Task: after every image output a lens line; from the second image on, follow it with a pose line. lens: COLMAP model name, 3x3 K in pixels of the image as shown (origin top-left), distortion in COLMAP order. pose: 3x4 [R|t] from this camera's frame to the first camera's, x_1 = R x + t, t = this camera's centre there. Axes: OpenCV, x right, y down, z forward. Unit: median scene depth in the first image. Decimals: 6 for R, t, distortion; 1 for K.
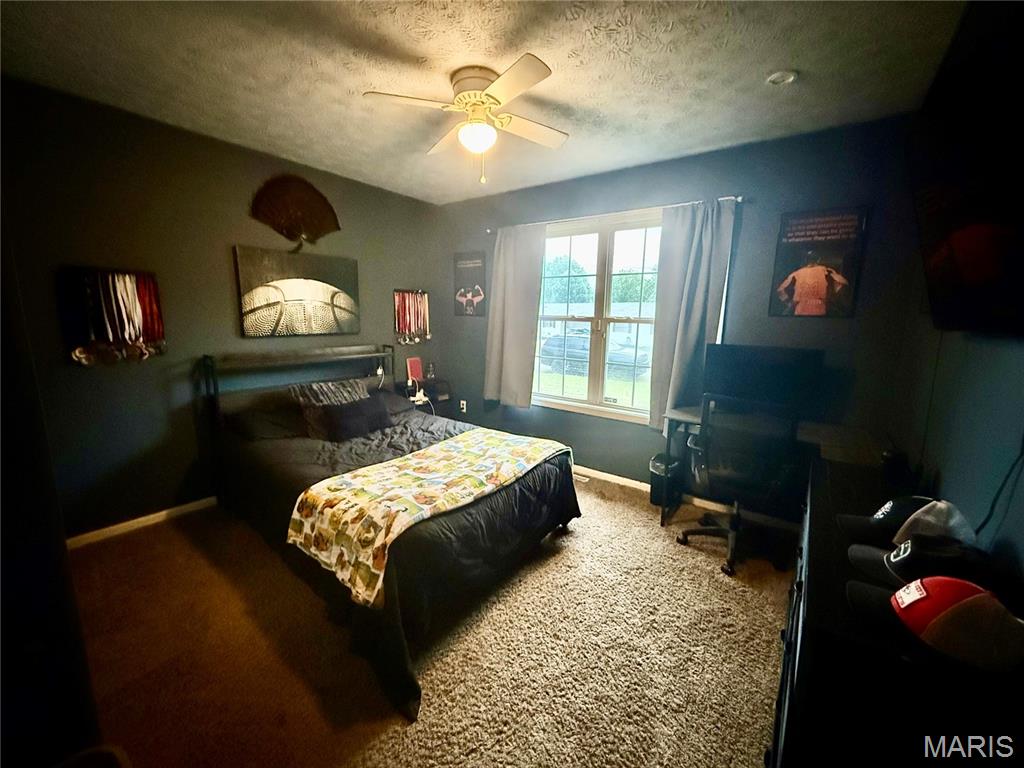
lens RADIAL K [[406.0, 0, 512.9], [0, 406.0, 385.0], [0, 0, 1]] dist [-0.001305, -0.000082]
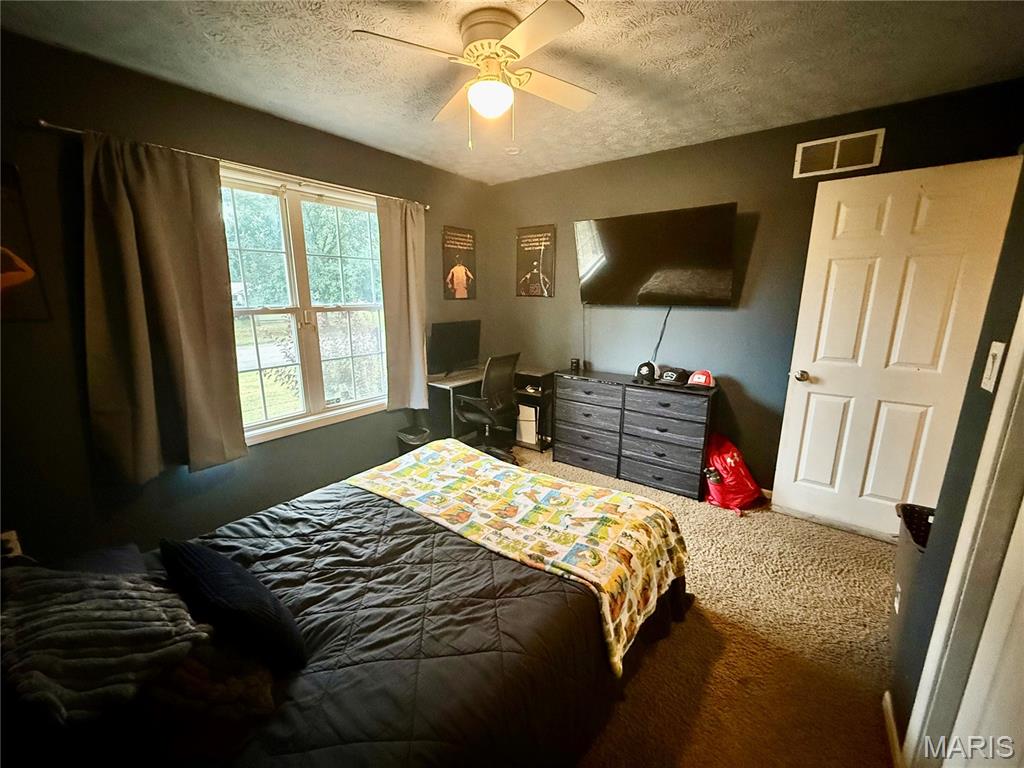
lens RADIAL K [[406.0, 0, 511.0], [0, 406.0, 382.7], [0, 0, 1]] dist [-0.001305, -0.000082]
pose [[0.006727, -0.230619, 0.973021, -0.806818], [0.176225, 0.958087, 0.225861, -0.178031], [-0.984327, 0.169951, 0.047086, 0.794307]]
